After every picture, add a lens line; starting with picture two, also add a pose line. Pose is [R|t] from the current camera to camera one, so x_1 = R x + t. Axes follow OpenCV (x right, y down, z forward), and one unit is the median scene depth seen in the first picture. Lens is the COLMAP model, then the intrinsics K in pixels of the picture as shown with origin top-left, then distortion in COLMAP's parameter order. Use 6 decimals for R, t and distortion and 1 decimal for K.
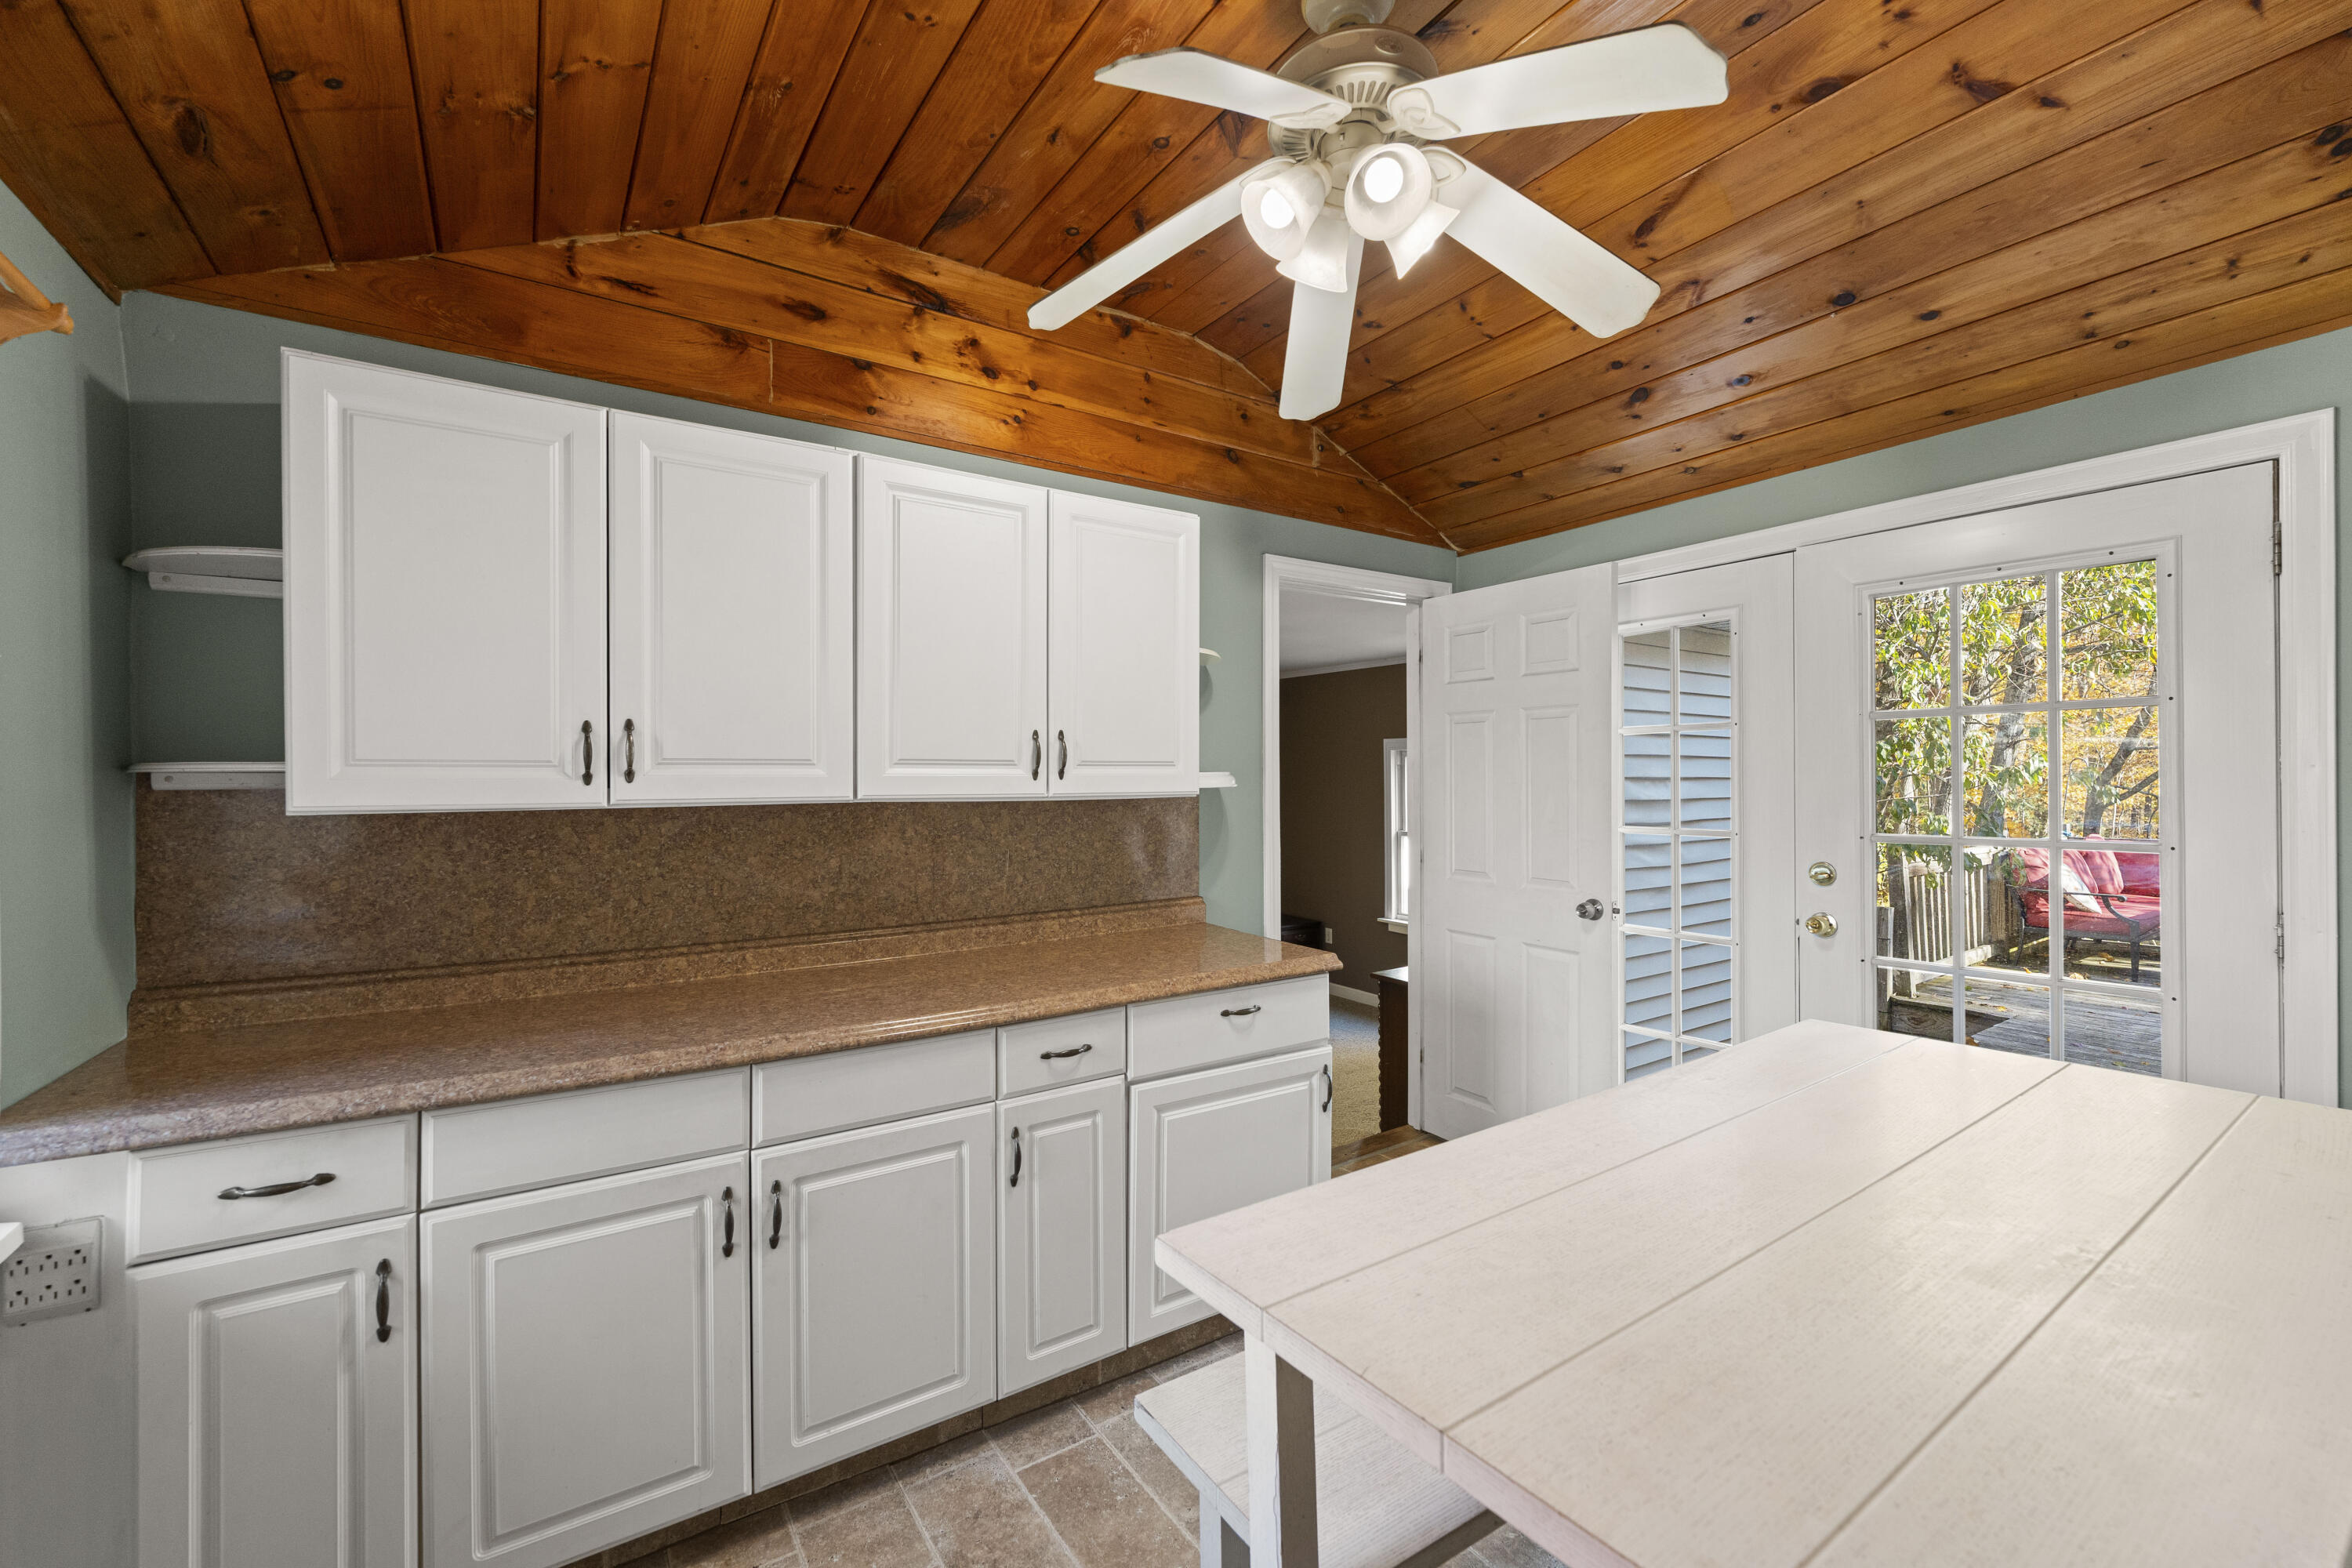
lens RADIAL K [[954.0, 0, 1176.0], [0, 954.0, 784.0], [0, 0, 1]] dist [-0.000325, 0.000045]
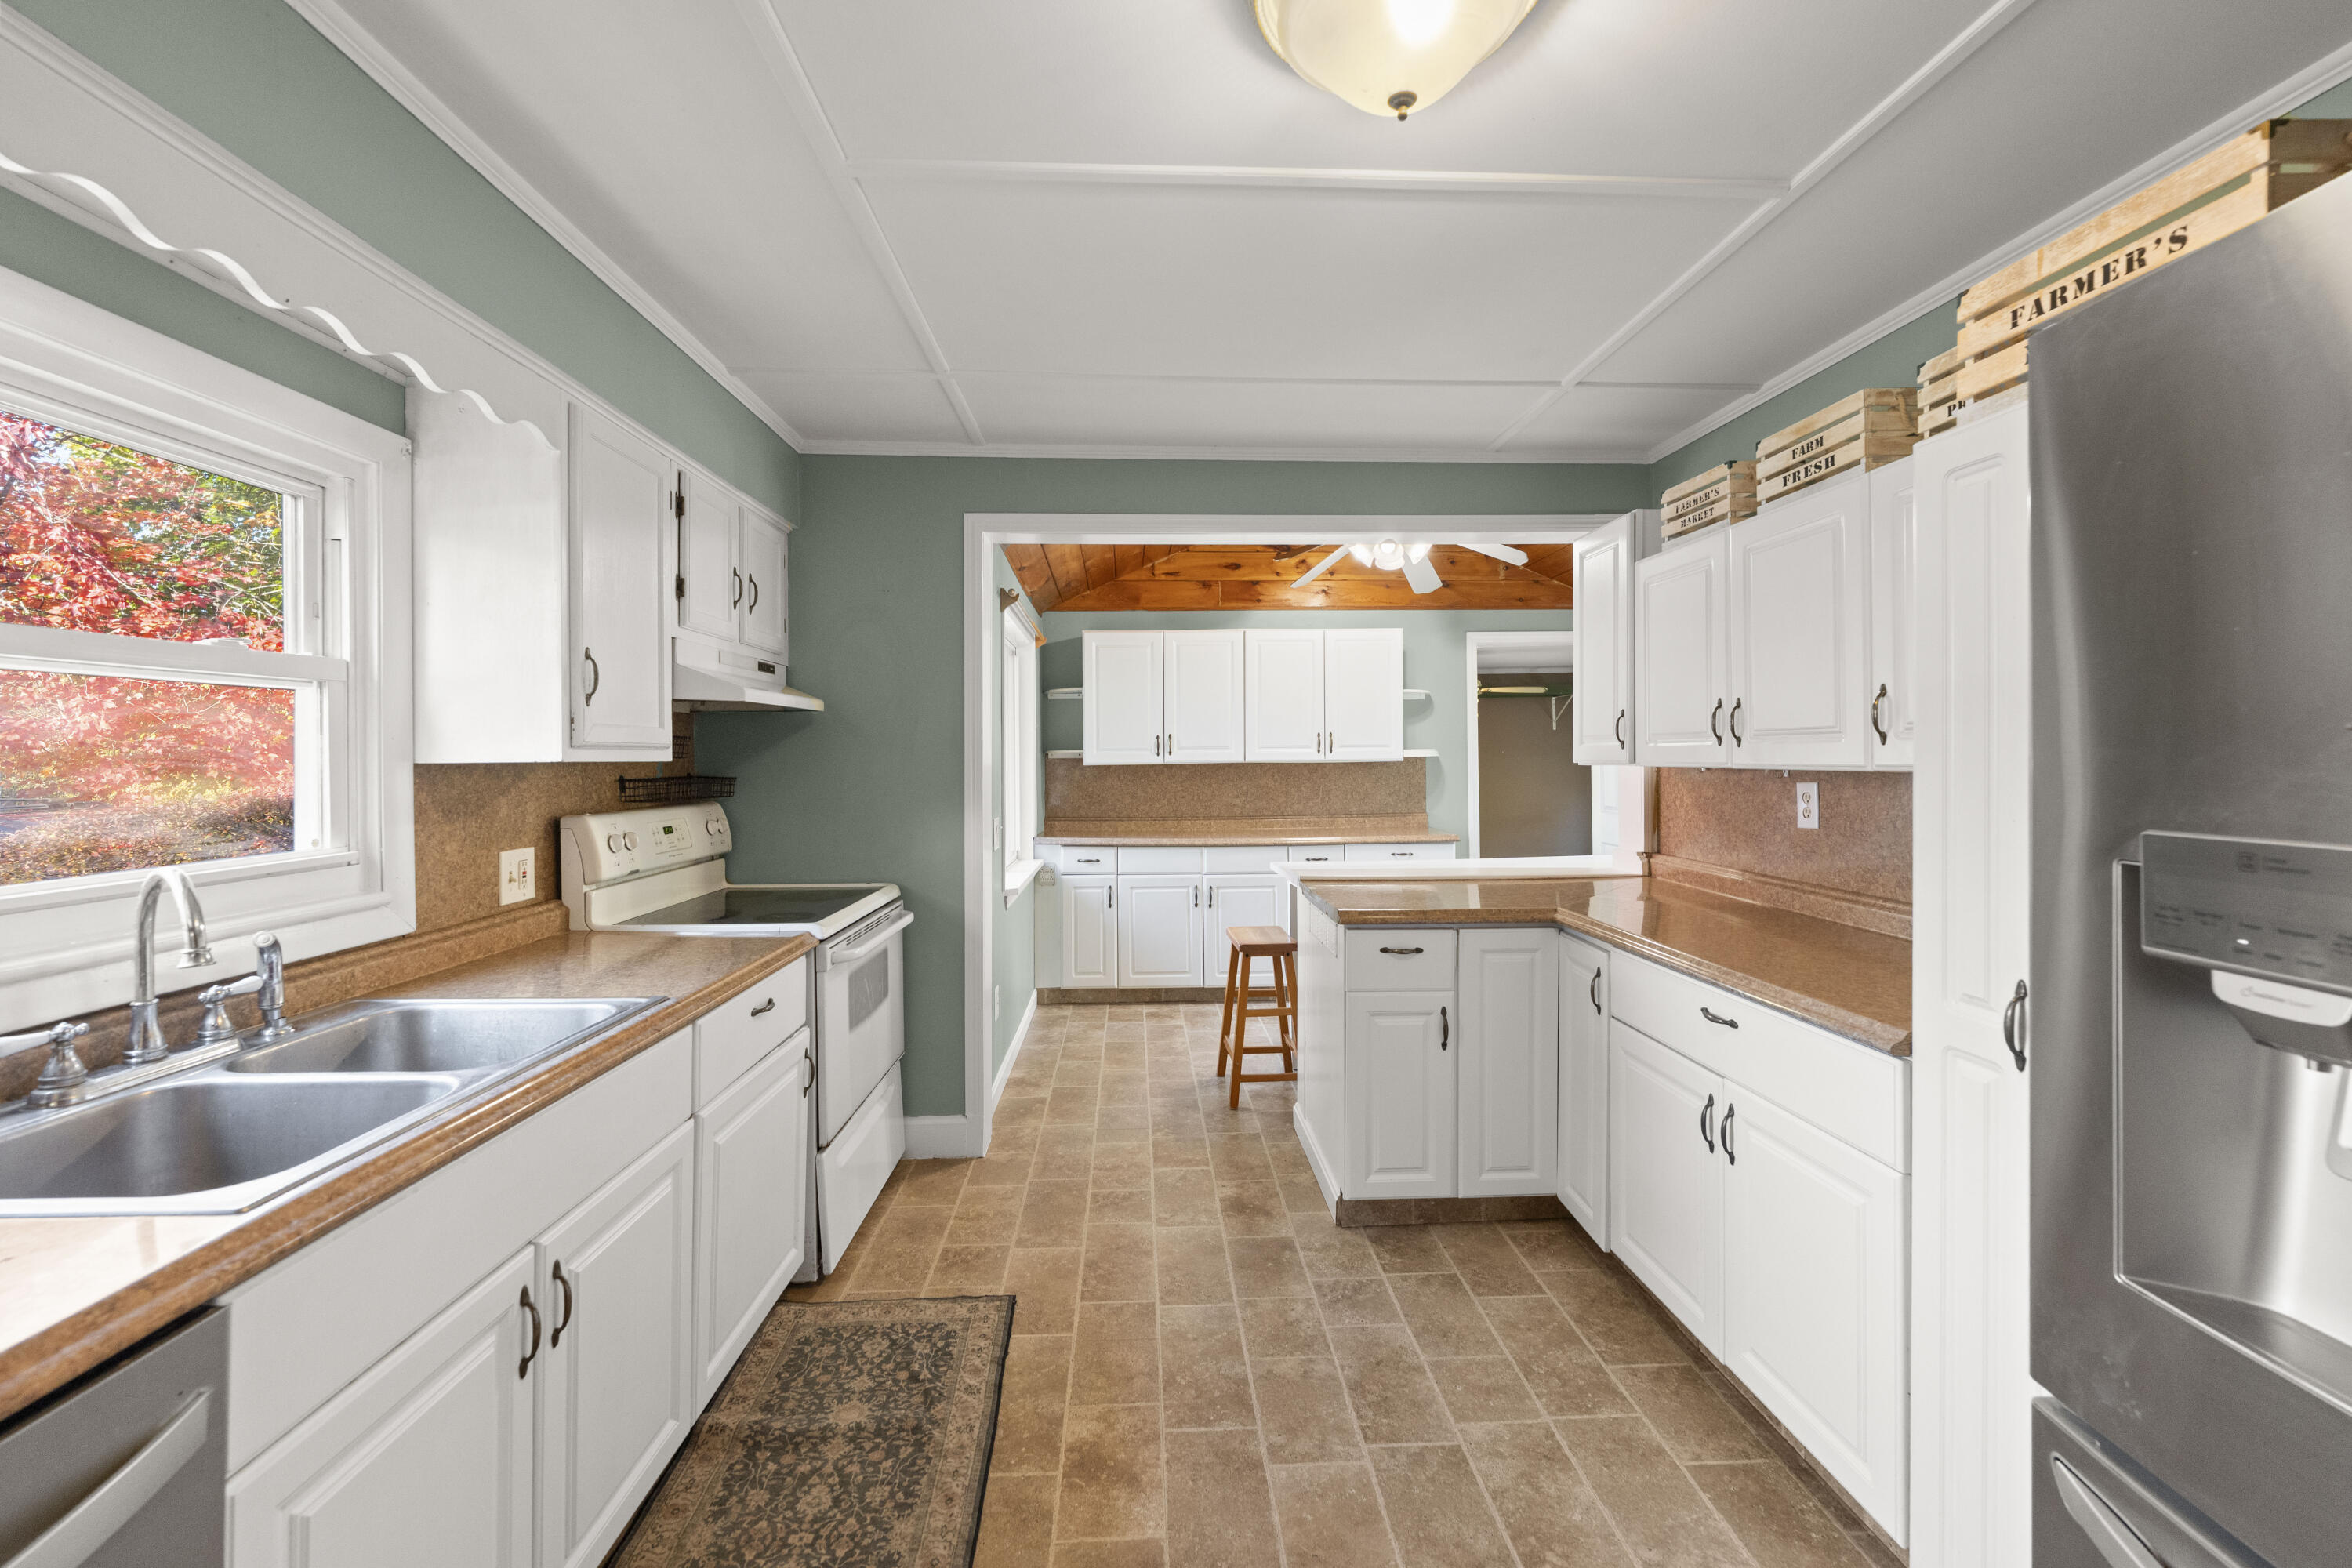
lens RADIAL K [[976.8, 0, 1178.4], [0, 976.8, 741.8], [0, 0, 1]] dist [-0.003566, 0.000197]
pose [[0.853886, -0.010220, -0.520360, 0.922086], [0.002650, 0.999880, -0.015288, 0.002903], [0.520454, 0.011676, 0.853810, -1.415042]]
